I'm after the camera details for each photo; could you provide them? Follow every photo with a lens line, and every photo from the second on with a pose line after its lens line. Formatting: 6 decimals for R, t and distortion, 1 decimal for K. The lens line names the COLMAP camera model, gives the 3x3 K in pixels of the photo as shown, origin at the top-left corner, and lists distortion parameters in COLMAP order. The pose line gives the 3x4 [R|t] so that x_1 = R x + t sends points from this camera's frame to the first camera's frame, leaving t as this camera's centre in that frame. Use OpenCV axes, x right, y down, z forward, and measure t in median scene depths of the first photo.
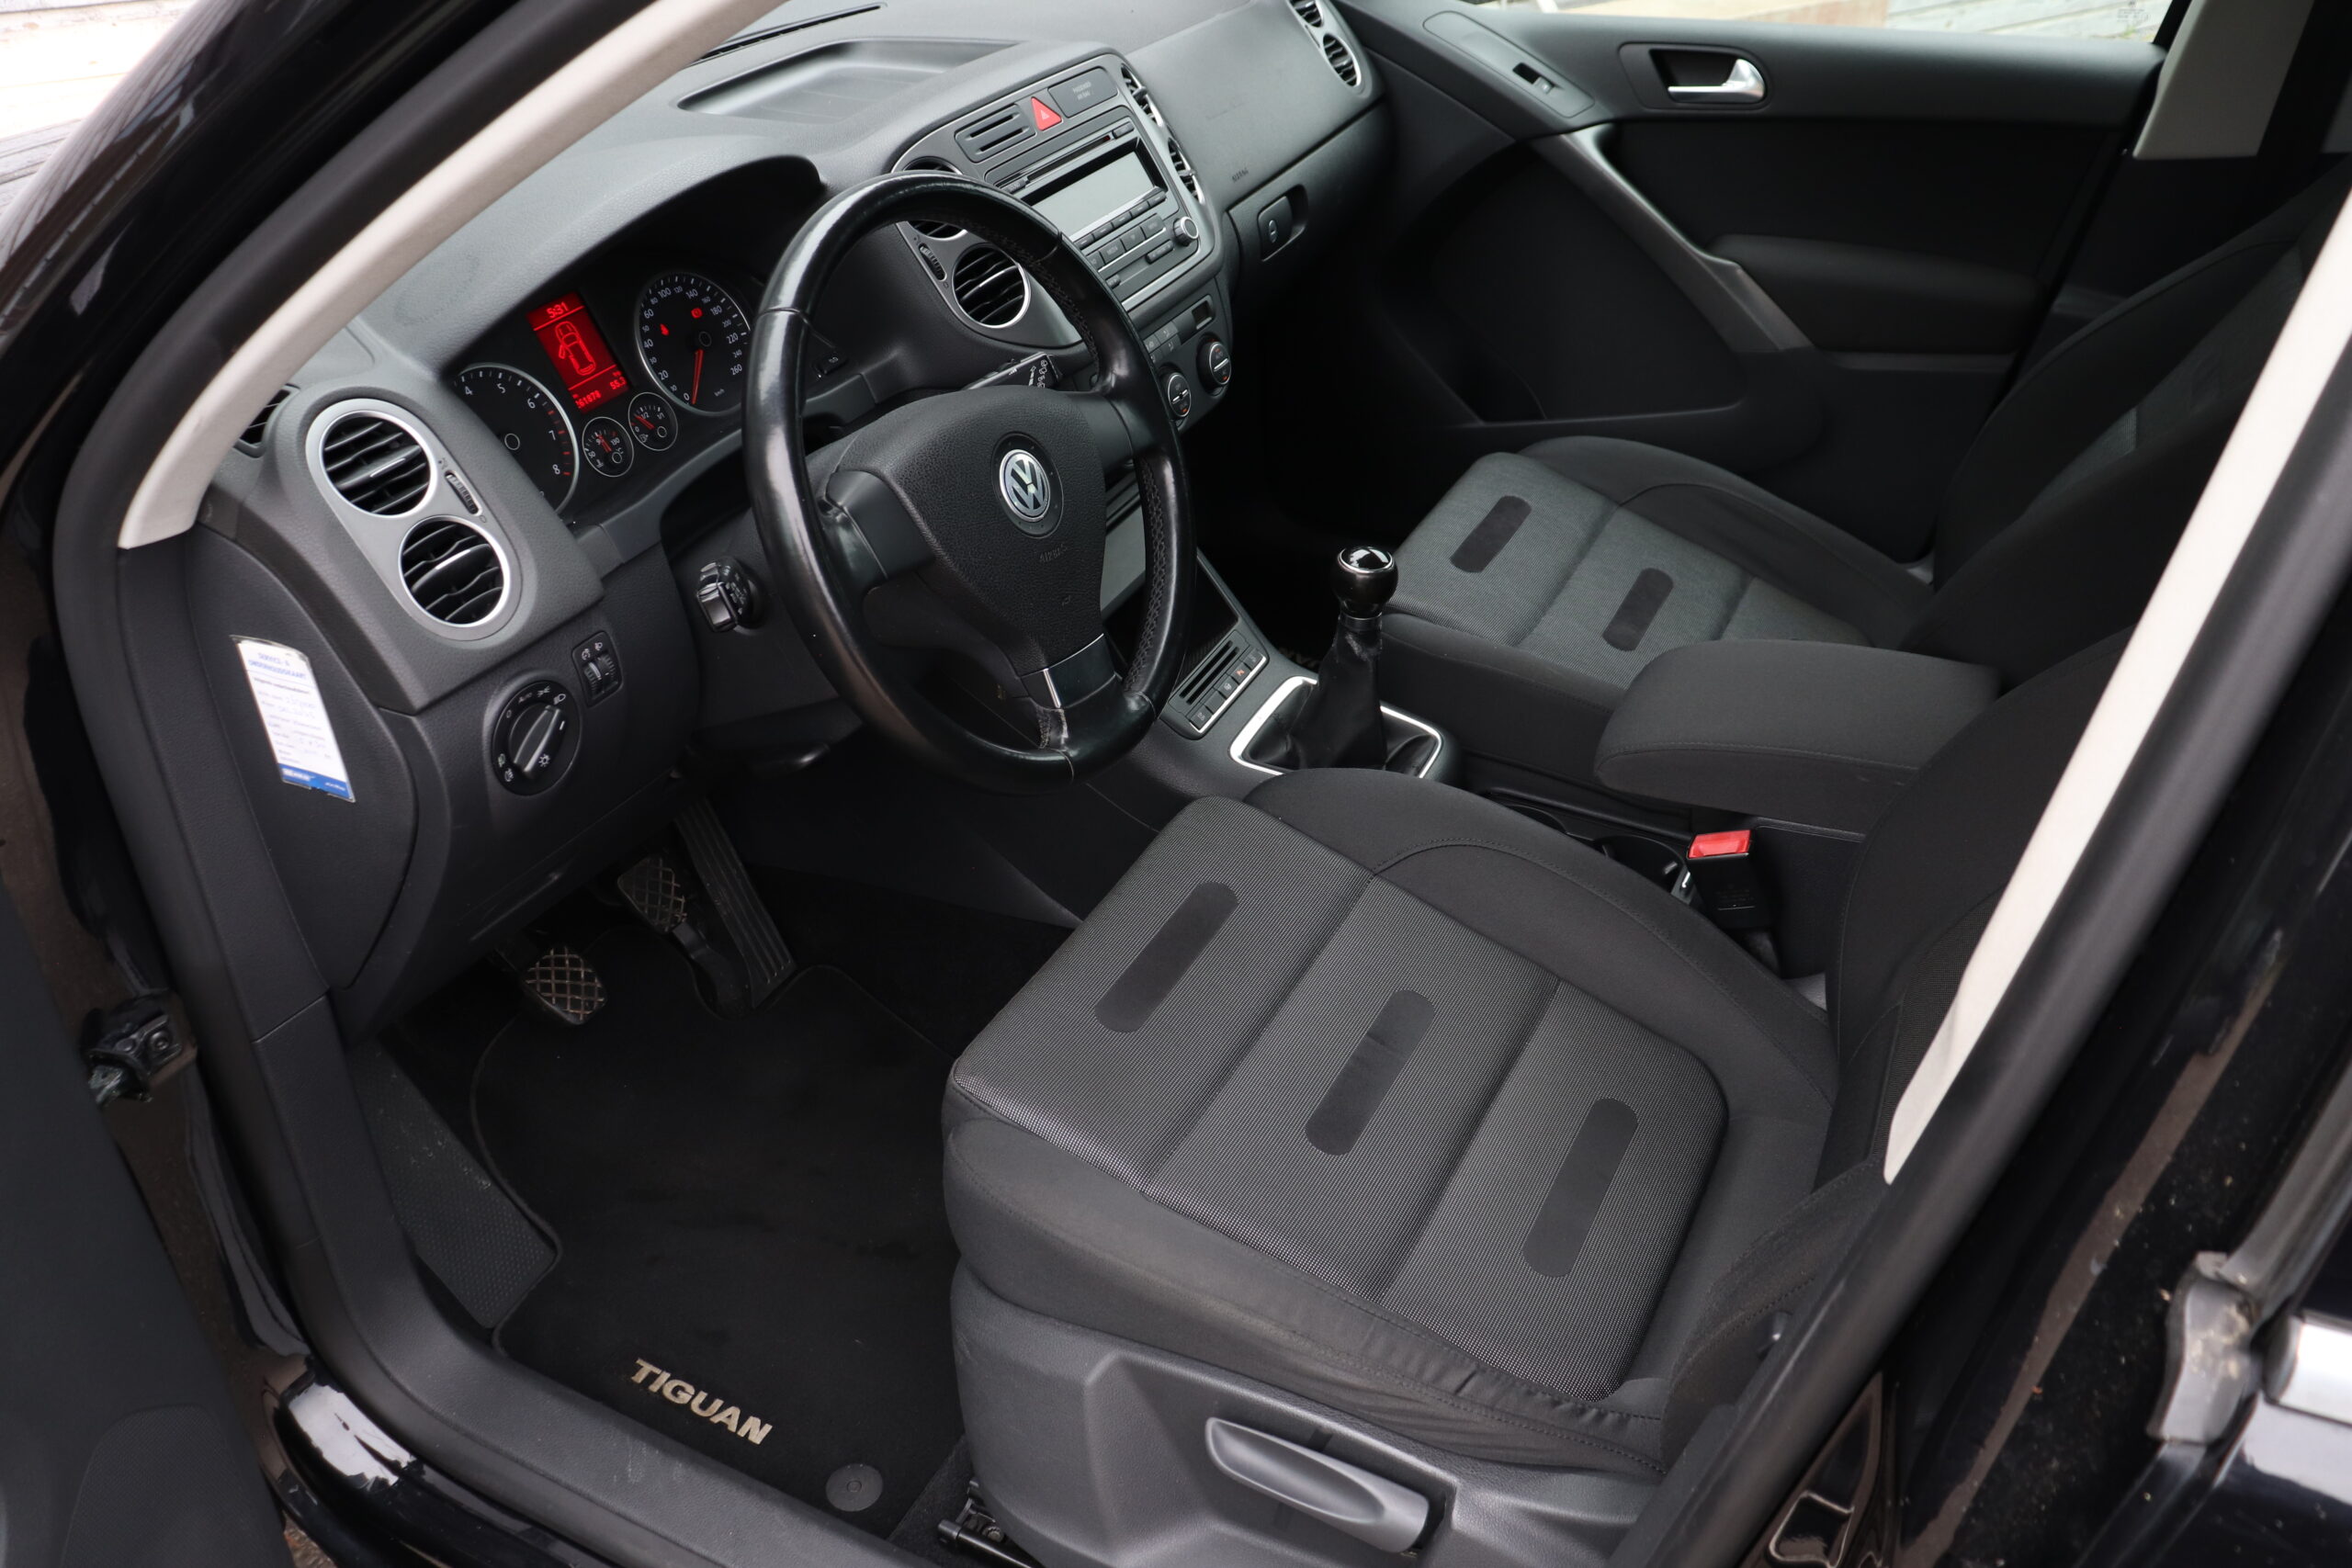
lens RADIAL K [[1862.2, 0, 1176.9], [0, 1862.2, 771.3], [0, 0, 1]] dist [-0.142286, 0.034540]
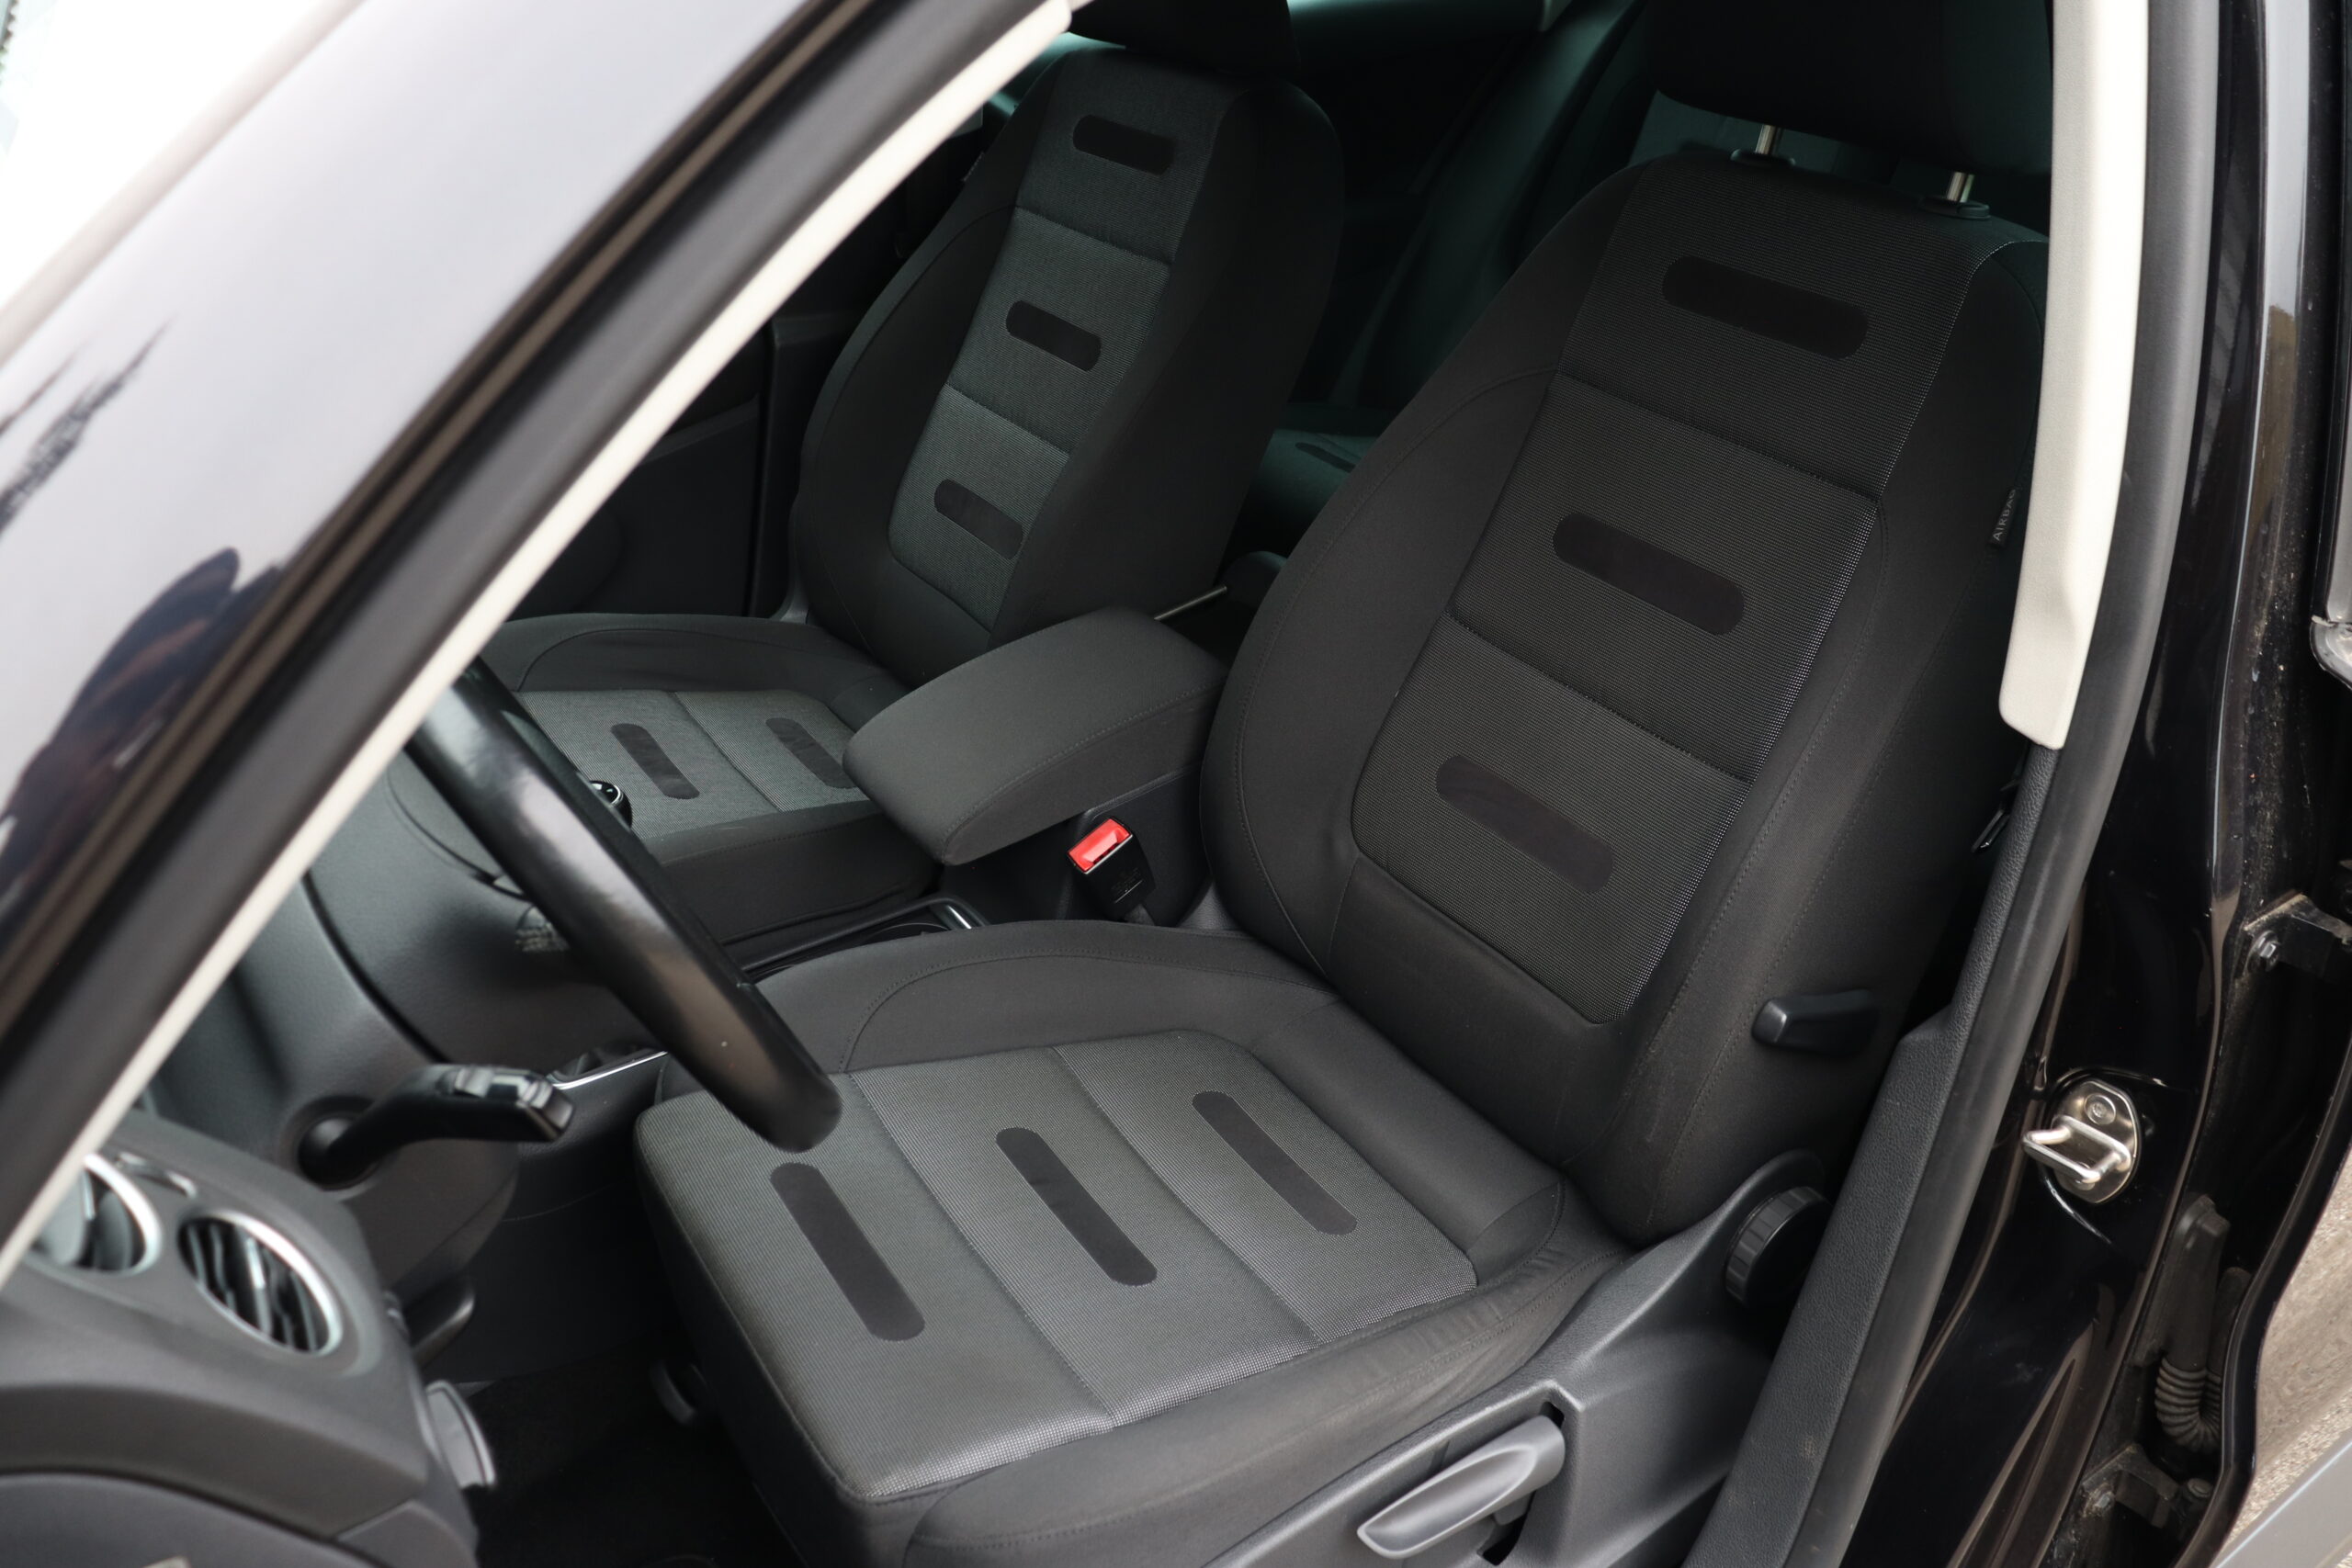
lens RADIAL K [[1862.2, 0, 1176.9], [0, 1862.2, 778.6], [0, 0, 1]] dist [-0.142286, 0.034540]
pose [[0.513600, -0.445820, 0.733116, -0.406356], [0.500758, 0.849557, 0.165813, -0.134145], [-0.696747, 0.281952, 0.659580, 0.248784]]
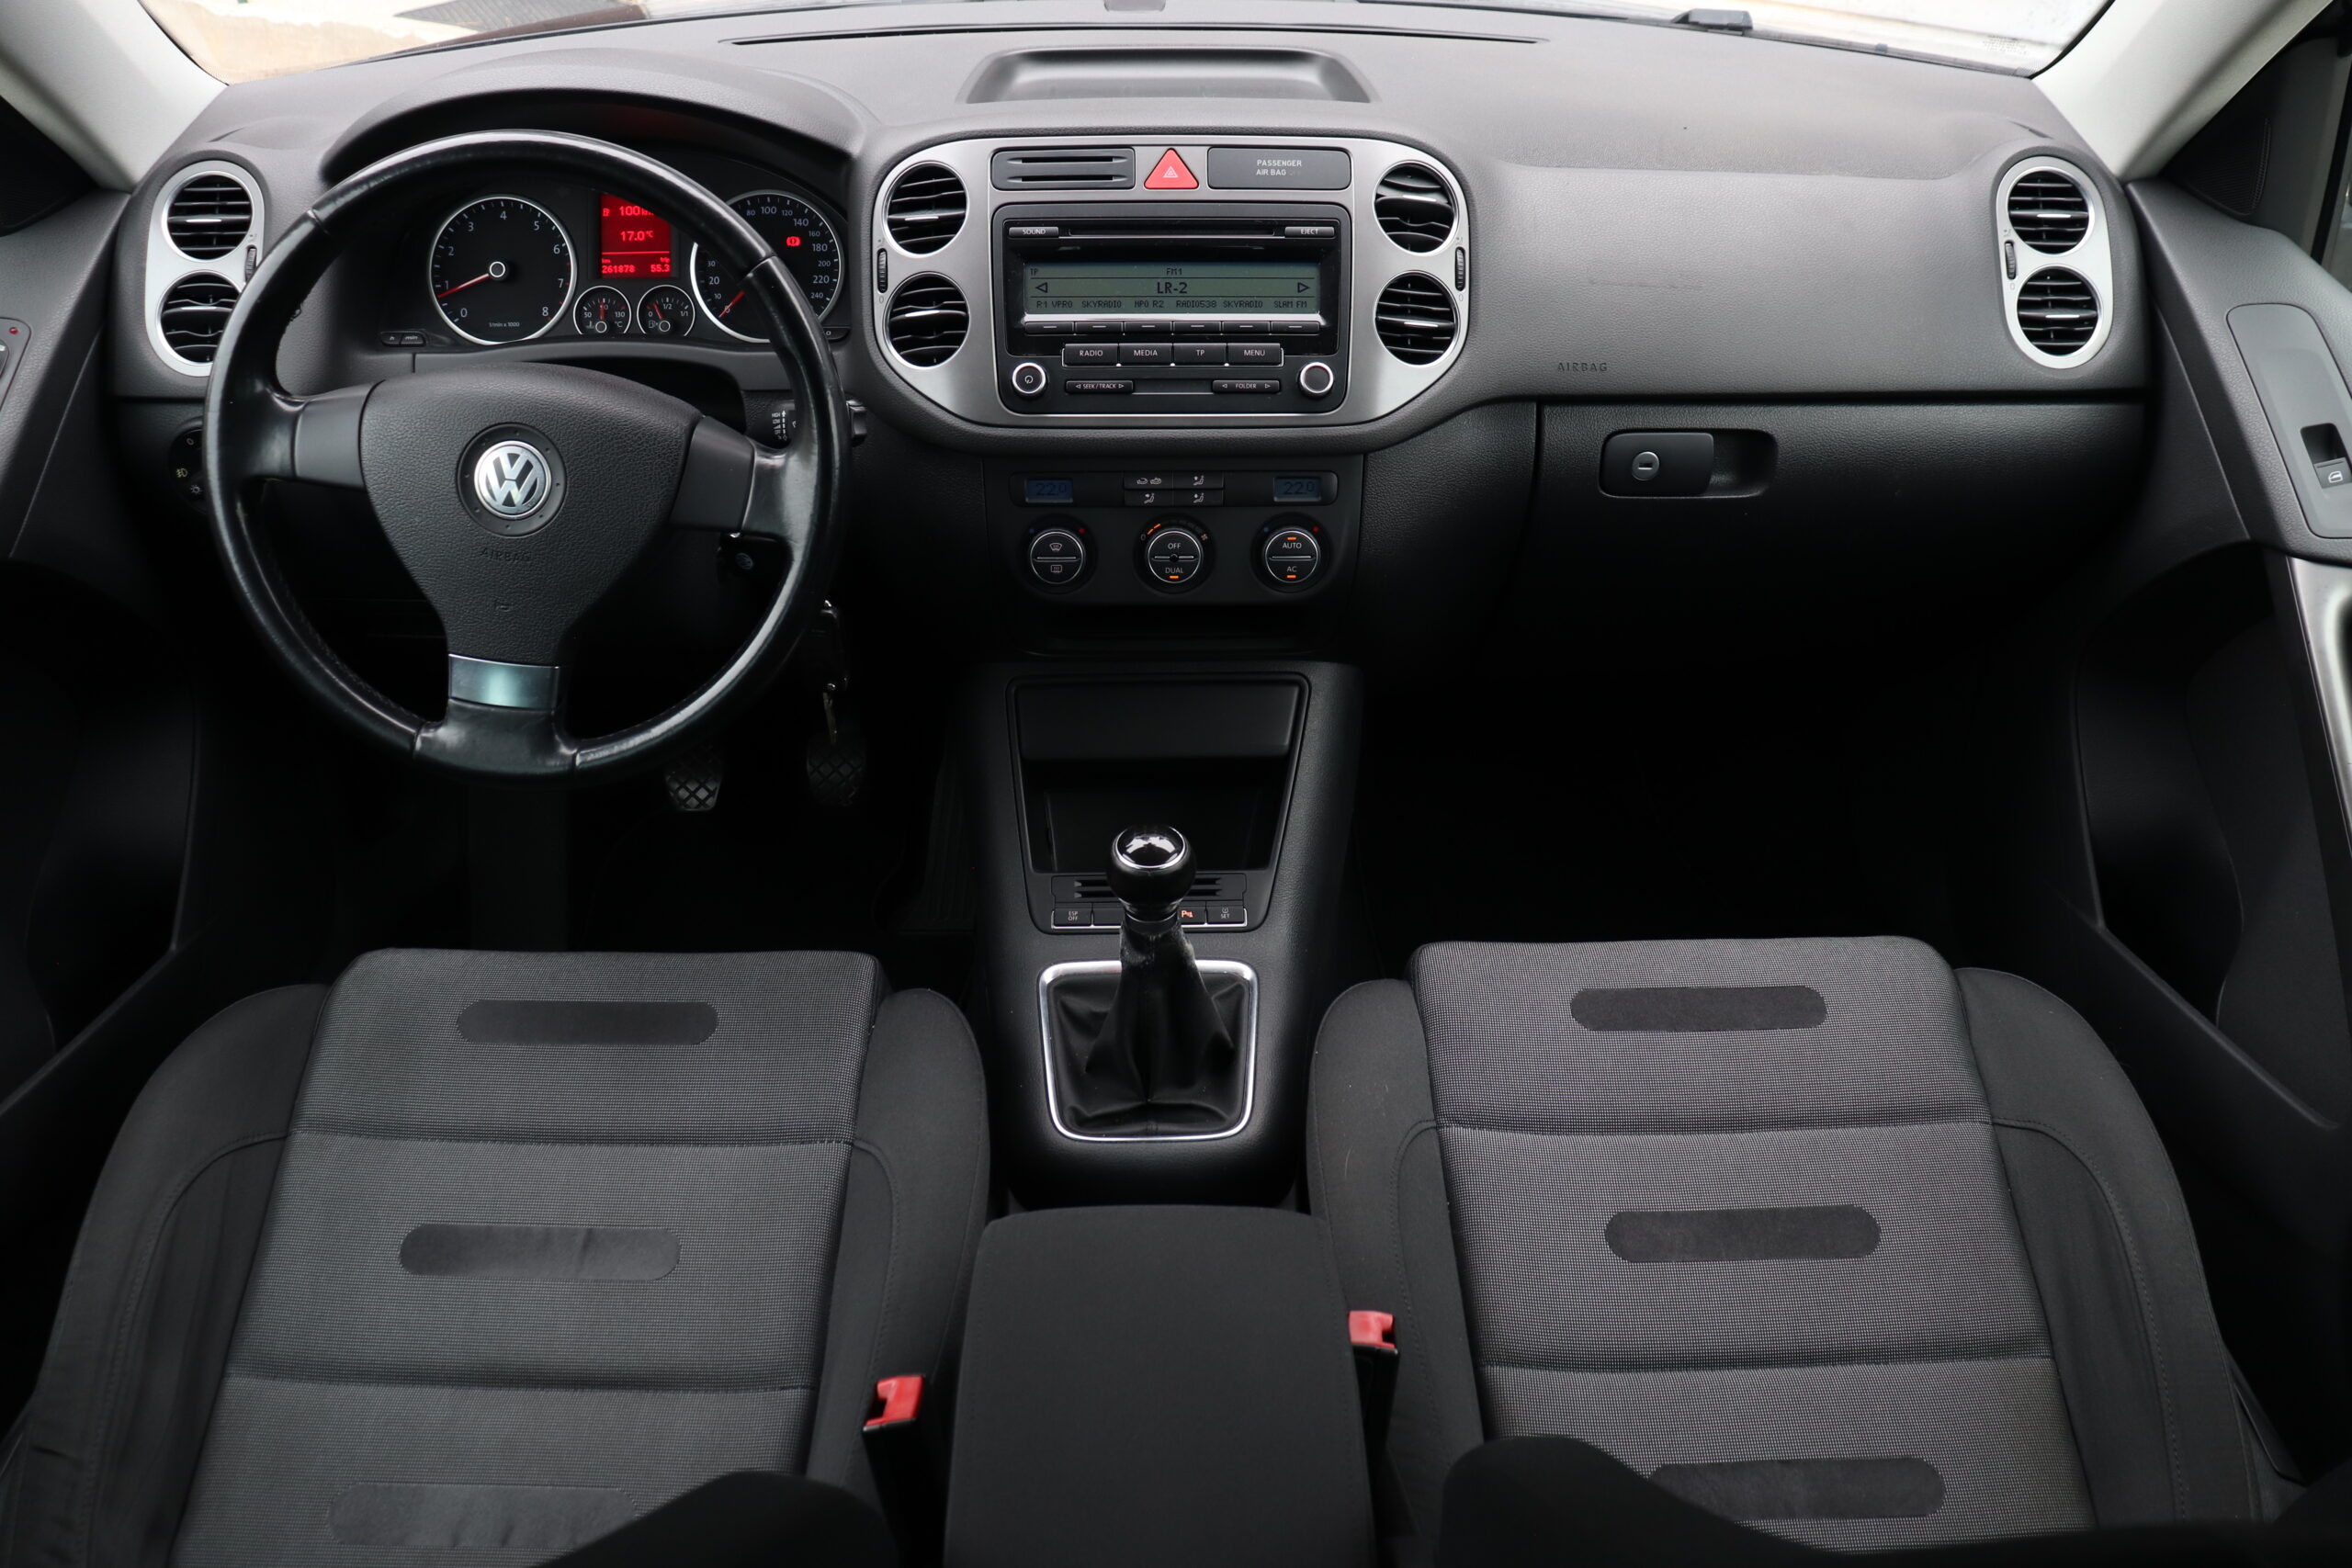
lens RADIAL K [[1862.2, 0, 1200.7], [0, 1862.2, 750.4], [0, 0, 1]] dist [-0.142286, 0.034540]
pose [[0.481977, 0.510068, -0.712411, 0.632989], [-0.508267, 0.825061, 0.246858, -0.344838], [0.713696, 0.243115, 0.656911, 0.515302]]
